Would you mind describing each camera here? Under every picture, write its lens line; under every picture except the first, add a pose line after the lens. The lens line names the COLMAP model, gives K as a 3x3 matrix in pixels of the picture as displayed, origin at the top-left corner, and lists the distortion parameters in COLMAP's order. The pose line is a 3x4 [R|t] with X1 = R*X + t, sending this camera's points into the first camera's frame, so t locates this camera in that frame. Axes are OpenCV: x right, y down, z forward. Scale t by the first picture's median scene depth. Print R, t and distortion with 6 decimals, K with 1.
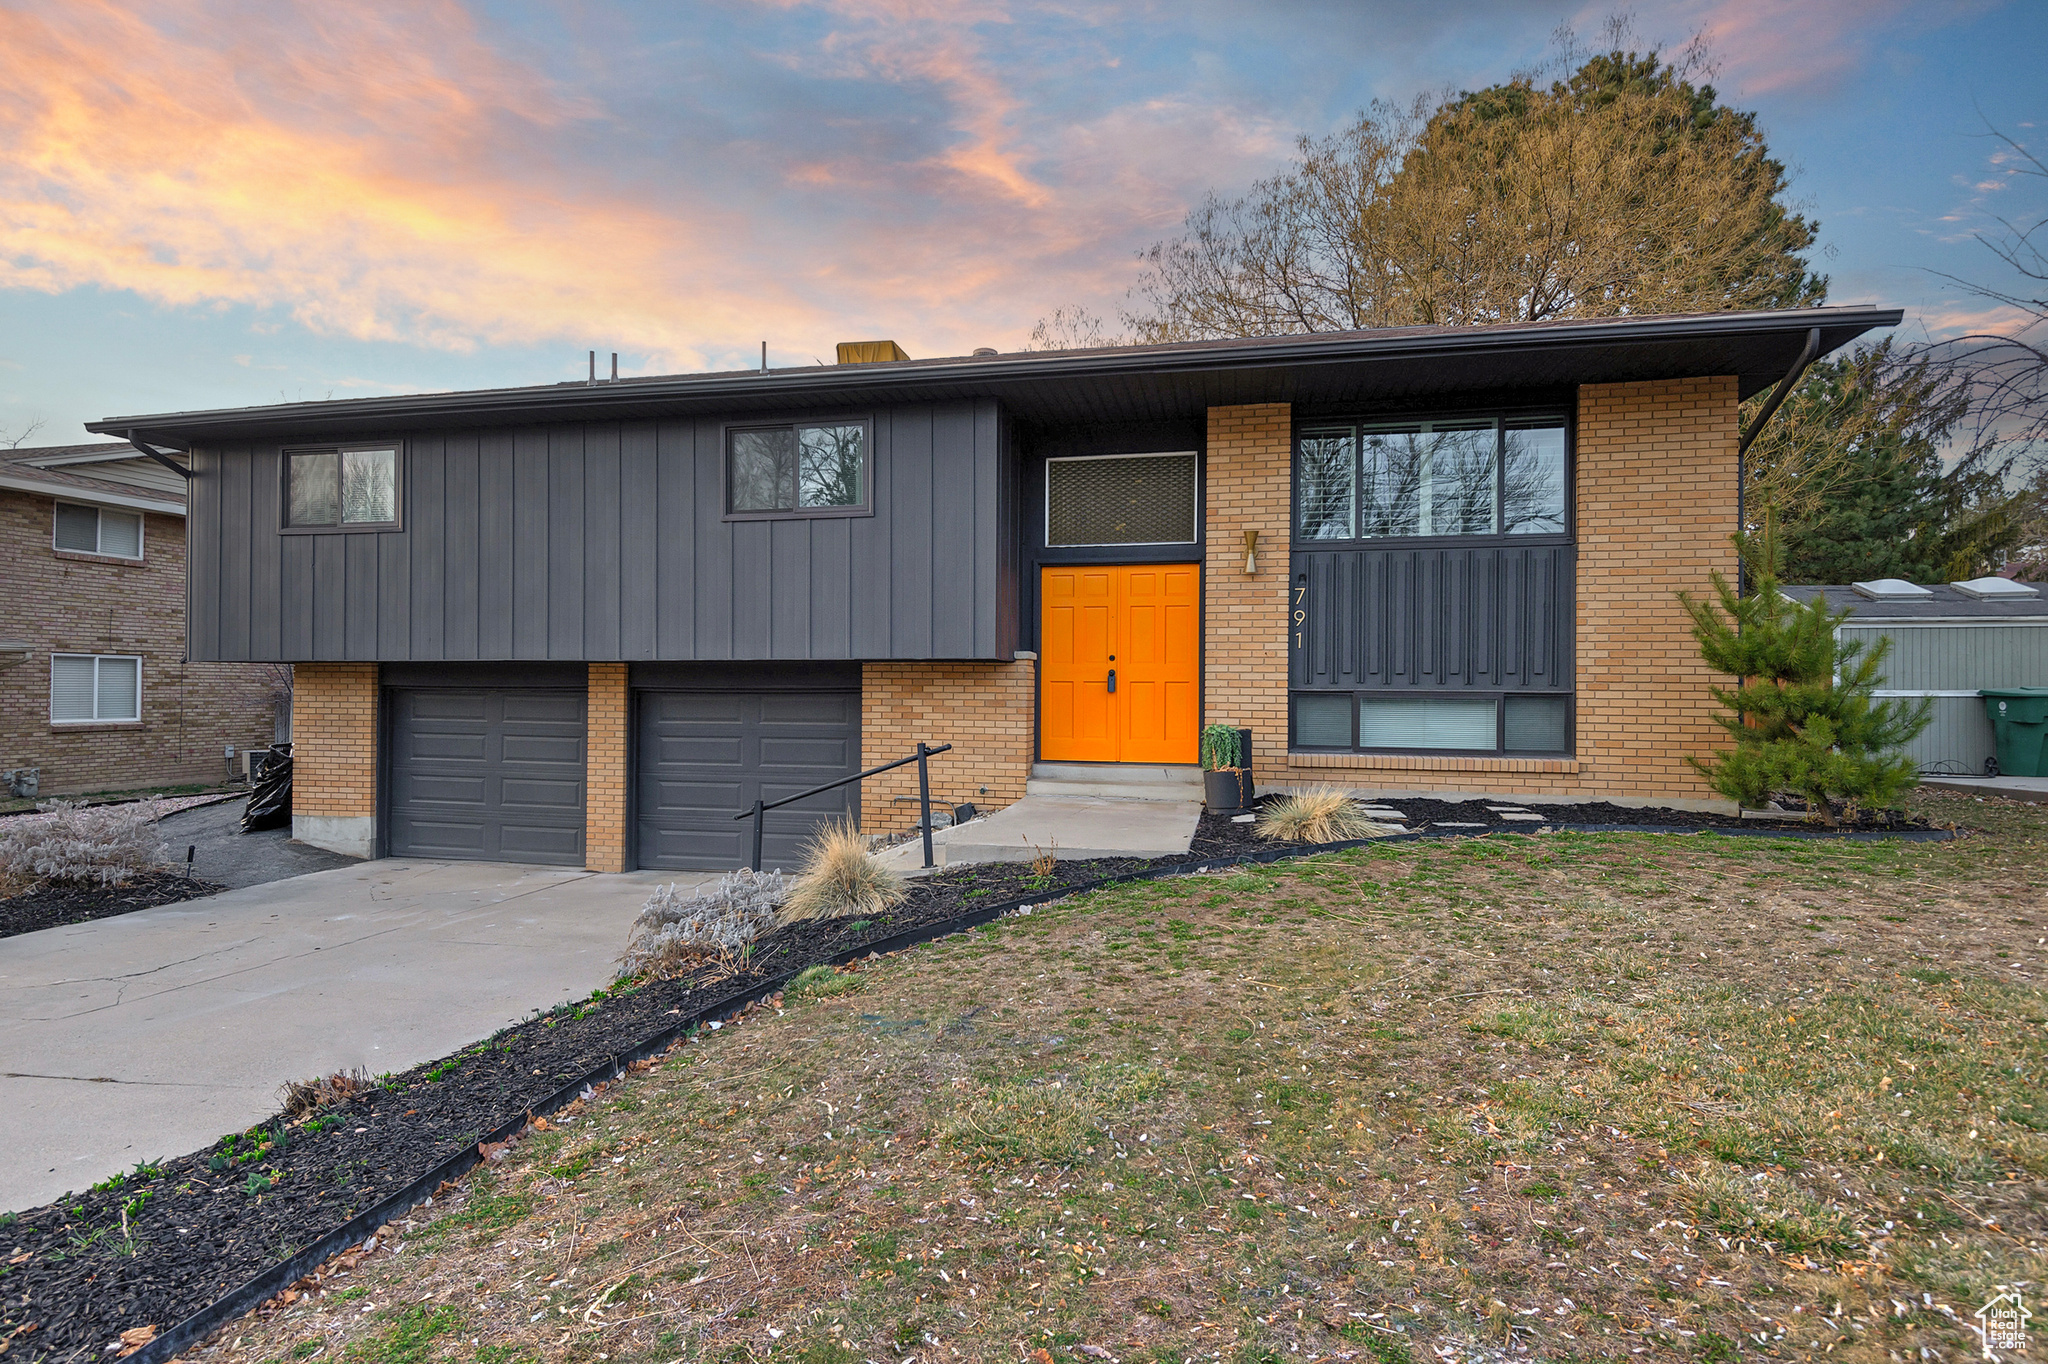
lens RADIAL K [[1132.3, 0, 1024.0], [0, 1132.3, 682.0], [0, 0, 1]] dist [-0.000295, -0.000122]
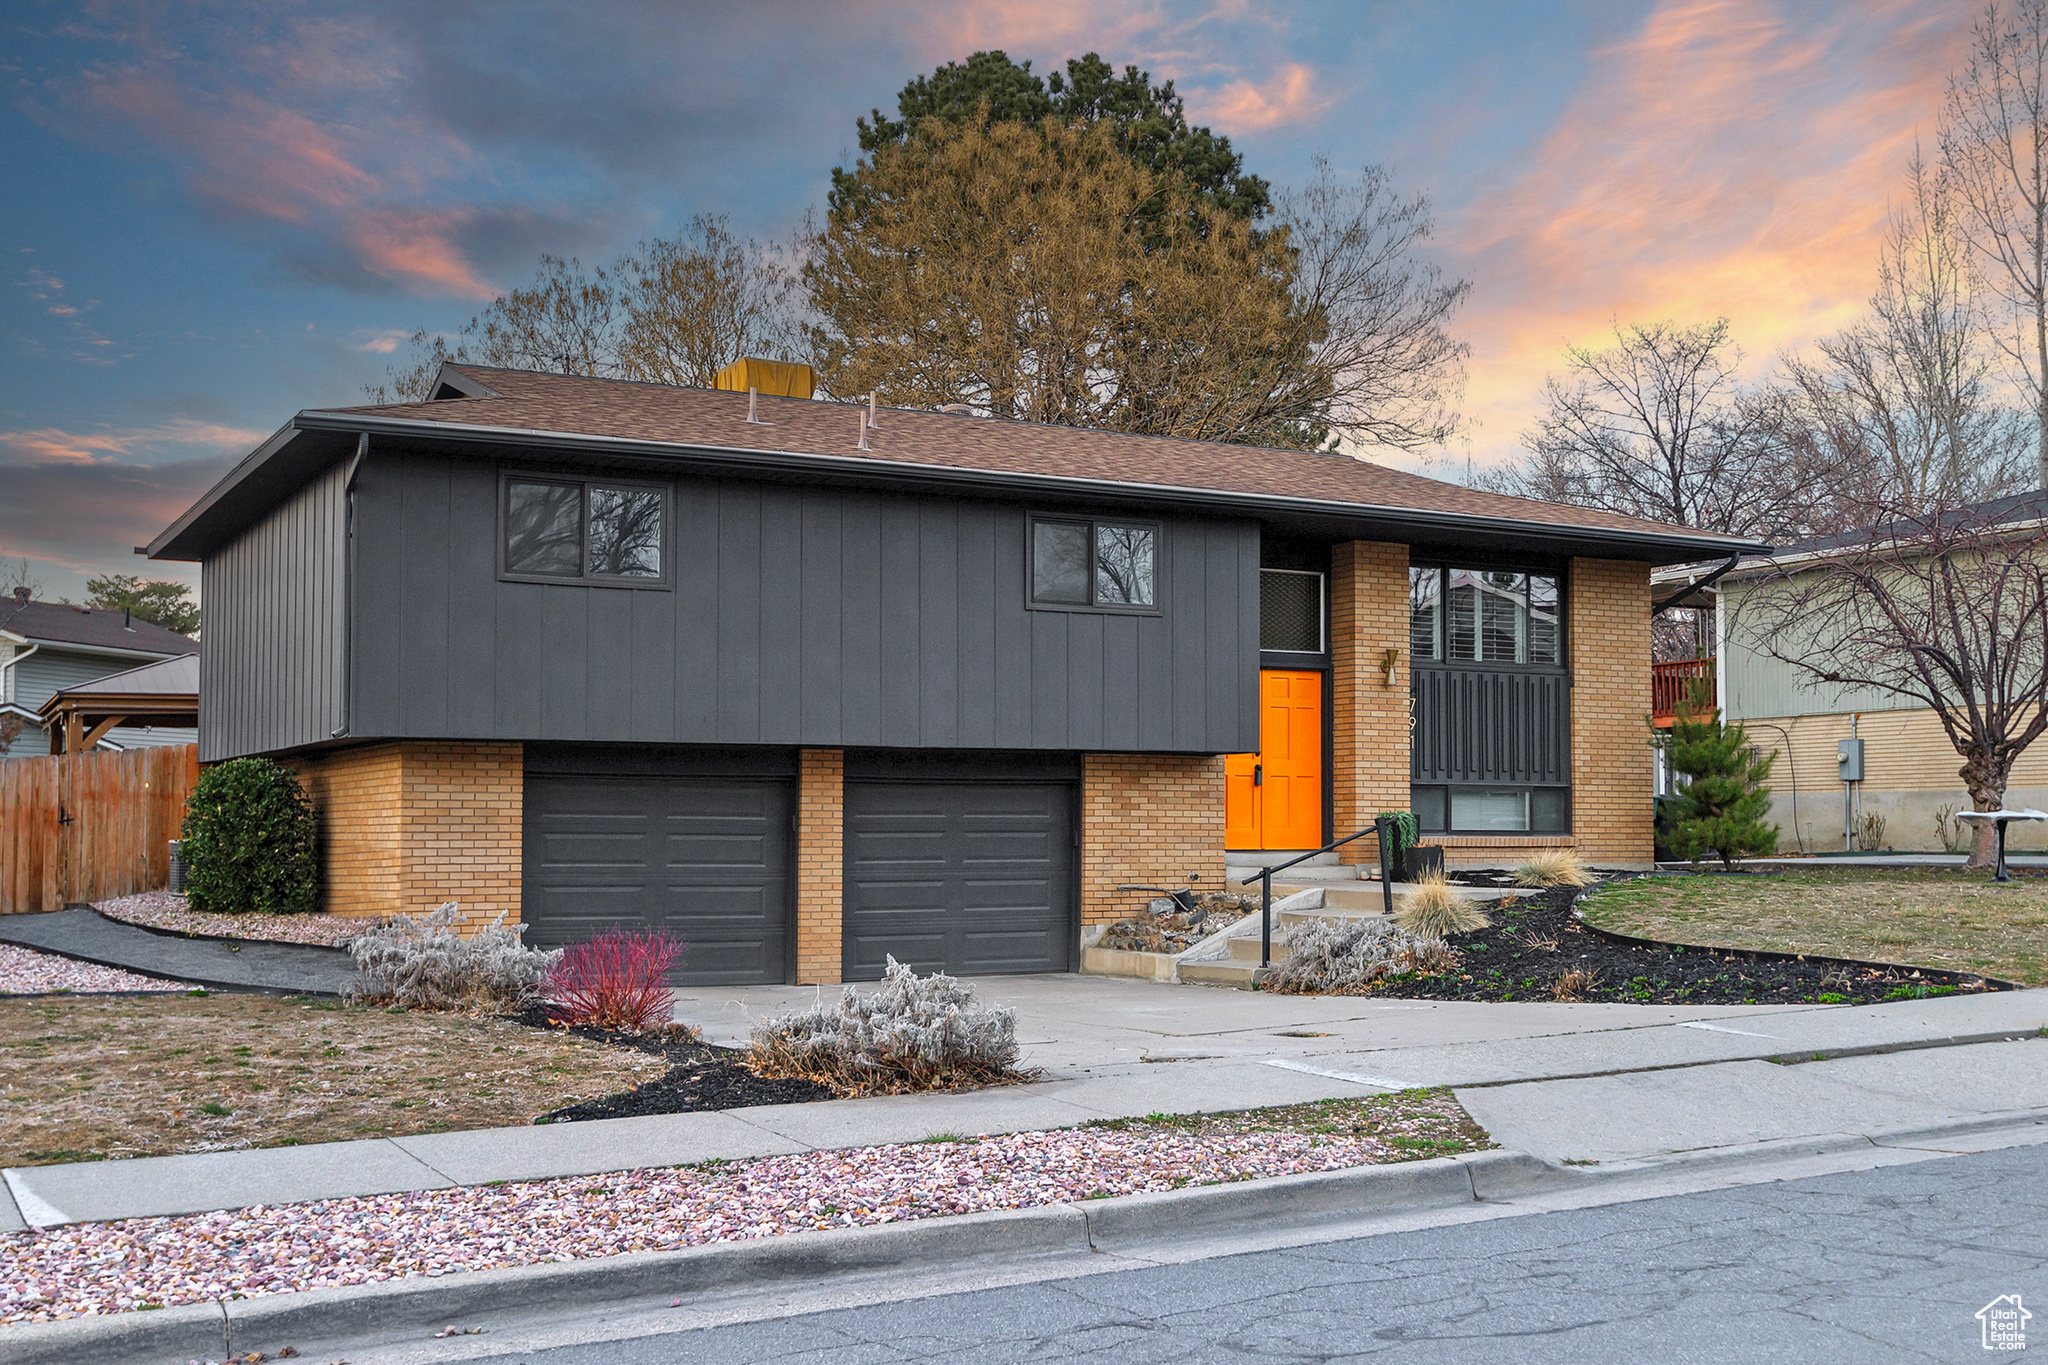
lens RADIAL K [[2149.1, 0, 1024.0], [0, 2149.1, 682.5], [0, 0, 1]] dist [-0.011442, 0.024249]
pose [[0.727772, 0.038263, 0.684751, -1.503870], [-0.008777, 0.998880, -0.046488, 0.008983], [-0.685763, 0.027822, 0.727293, -0.350059]]
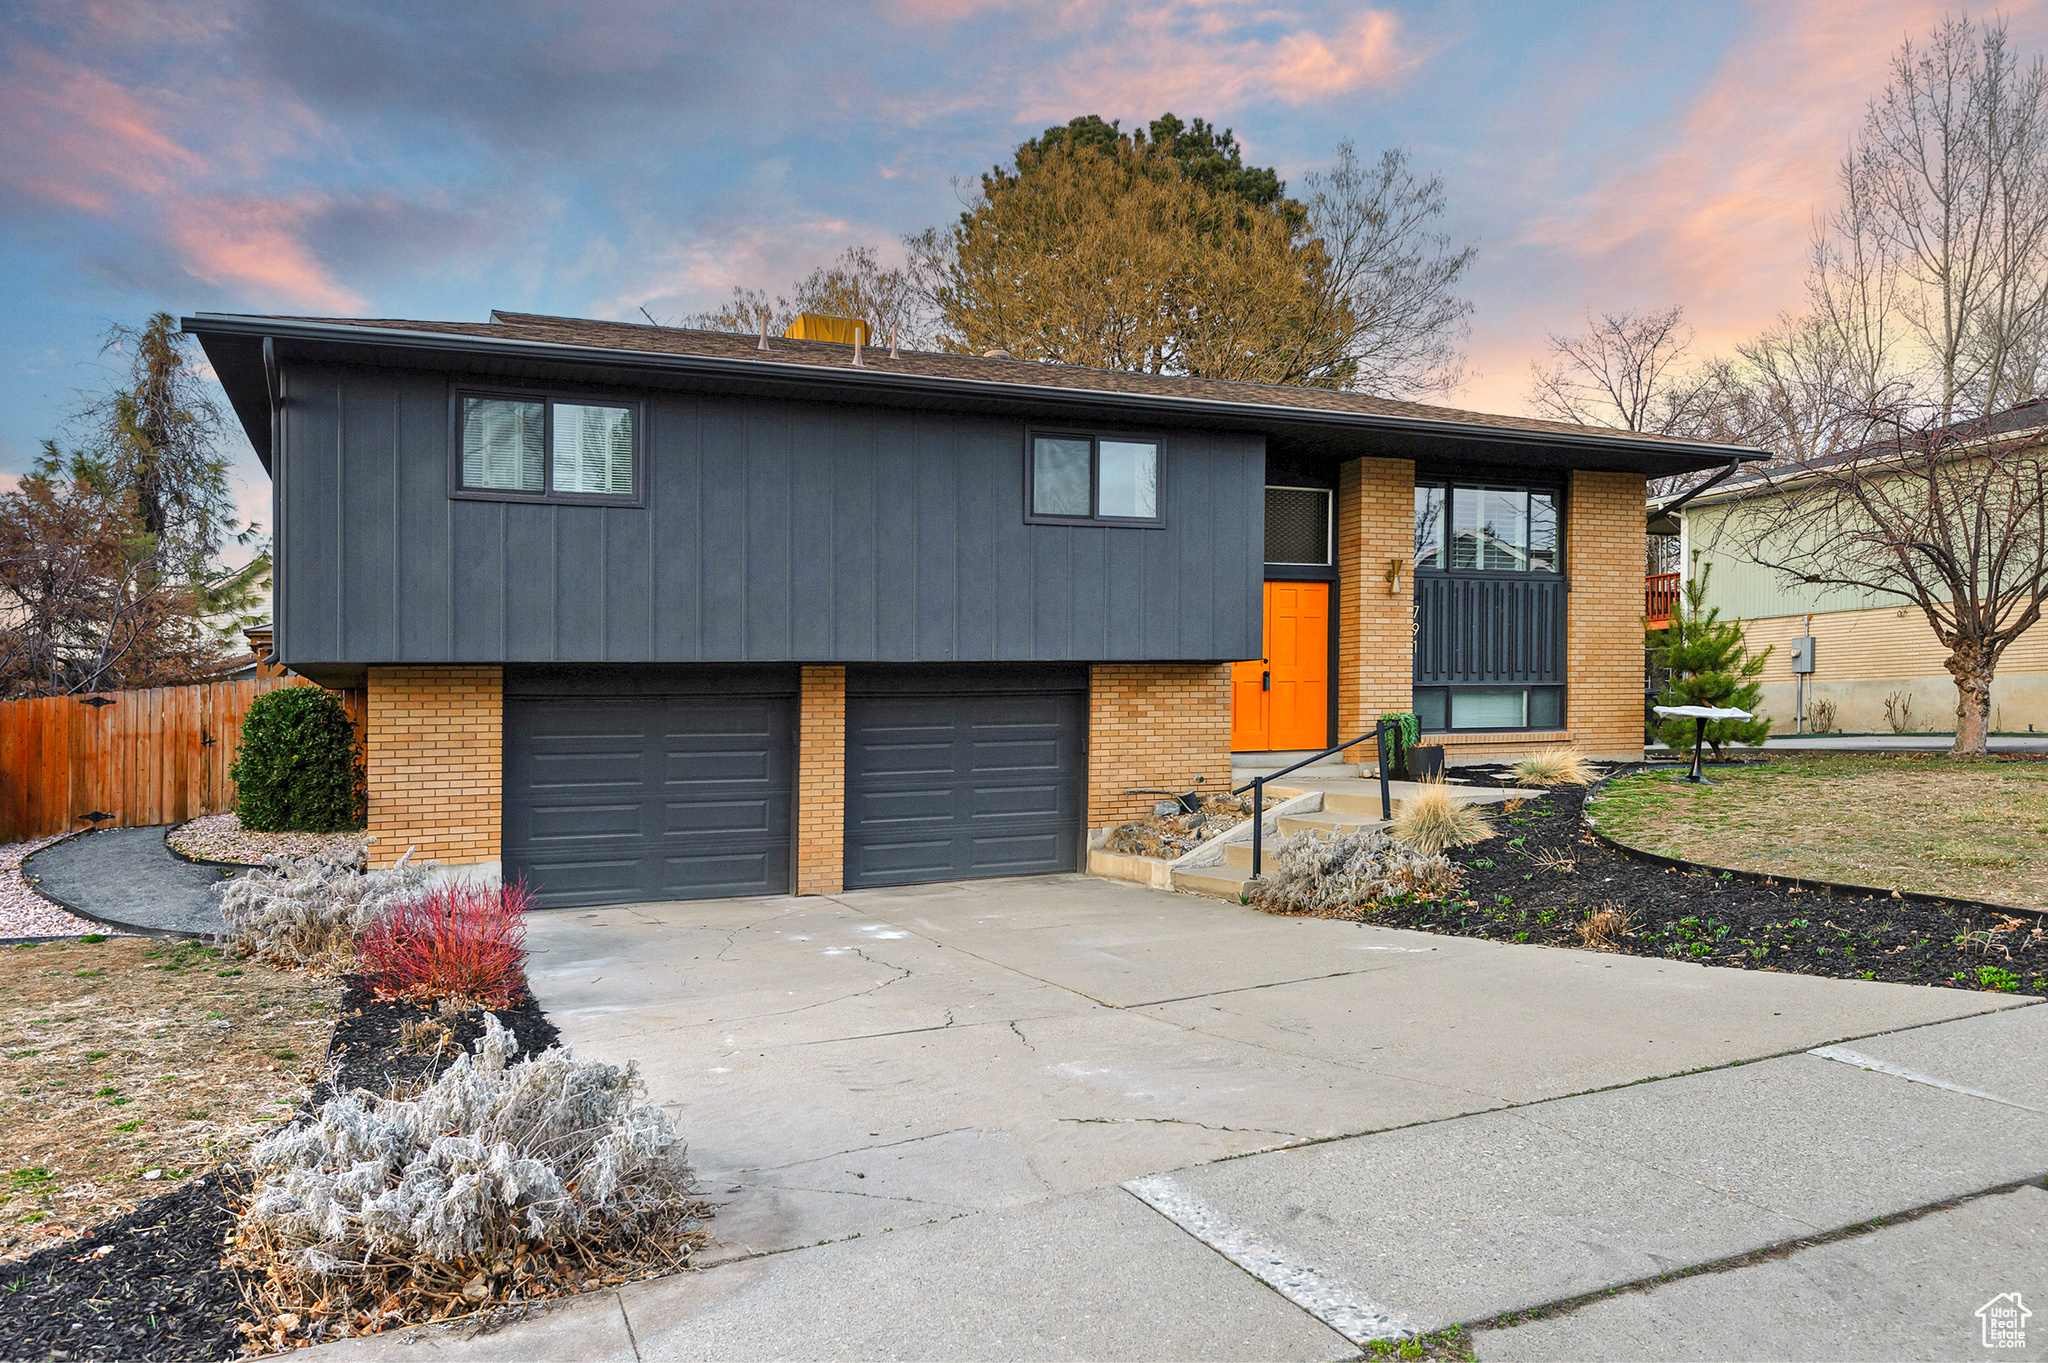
lens RADIAL K [[1277.9, 0, 1026.0], [0, 1277.9, 794.2], [0, 0, 1]] dist [0.009376, -0.001552]
pose [[0.803868, -0.060128, 0.591760, -0.907964], [0.011436, 0.996256, 0.085694, 0.000412], [-0.594697, -0.062119, 0.801546, 0.084394]]
